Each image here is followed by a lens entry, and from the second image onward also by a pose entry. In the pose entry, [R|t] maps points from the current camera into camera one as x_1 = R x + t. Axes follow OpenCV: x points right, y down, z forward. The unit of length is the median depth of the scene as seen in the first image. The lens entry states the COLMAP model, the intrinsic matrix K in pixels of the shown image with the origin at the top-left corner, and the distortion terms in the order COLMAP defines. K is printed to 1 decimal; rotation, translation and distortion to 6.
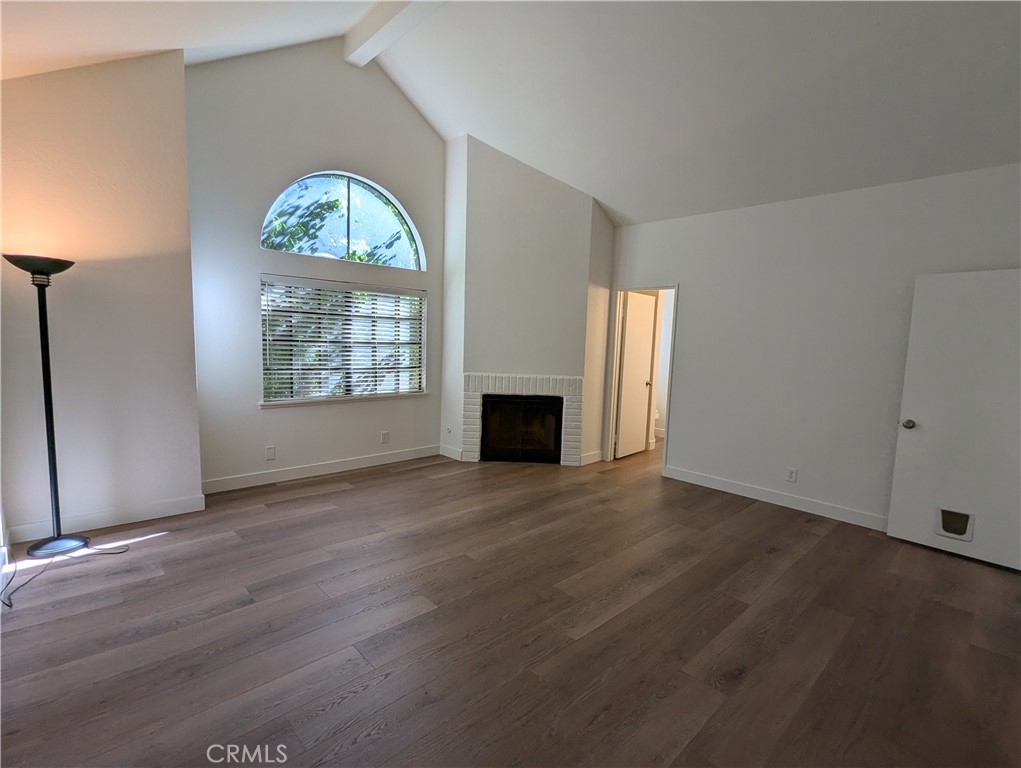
lens RADIAL K [[486.1, 0, 515.9], [0, 486.1, 384.6], [0, 0, 1]] dist [0.003184, 0.002434]
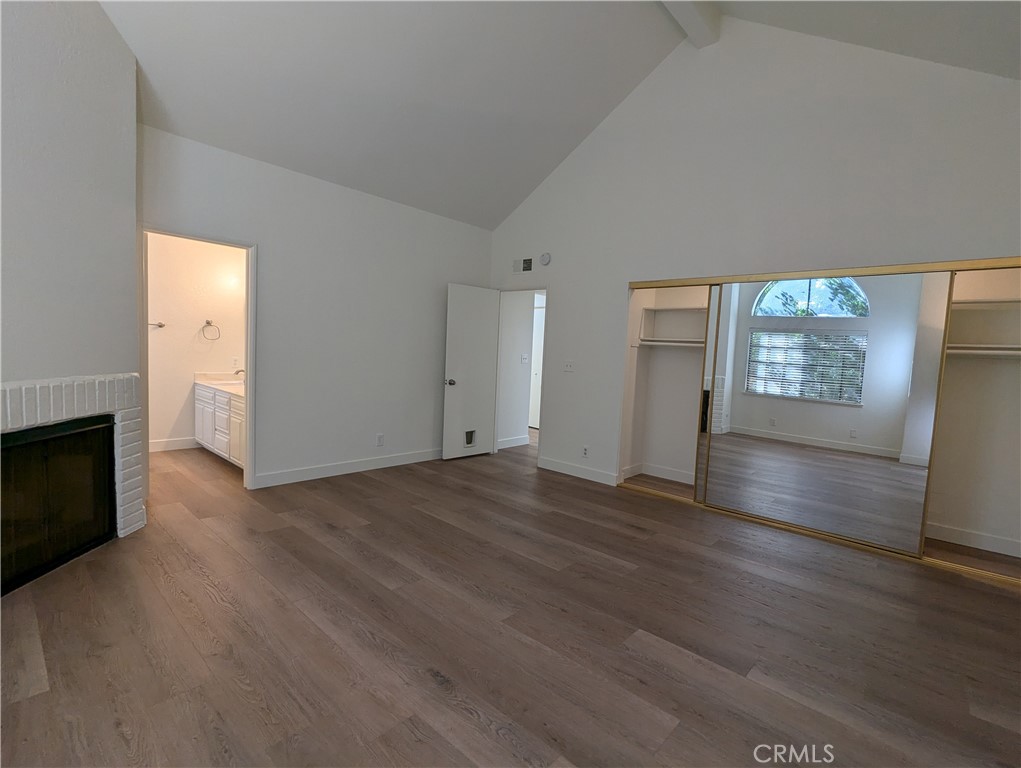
lens RADIAL K [[486.1, 0, 518.1], [0, 486.1, 386.0], [0, 0, 1]] dist [0.003184, 0.002434]
pose [[-0.063887, -0.116169, 0.991173, -0.592495], [0.037695, 0.992212, 0.118720, -0.066315], [-0.997245, 0.044946, -0.059011, 0.750290]]
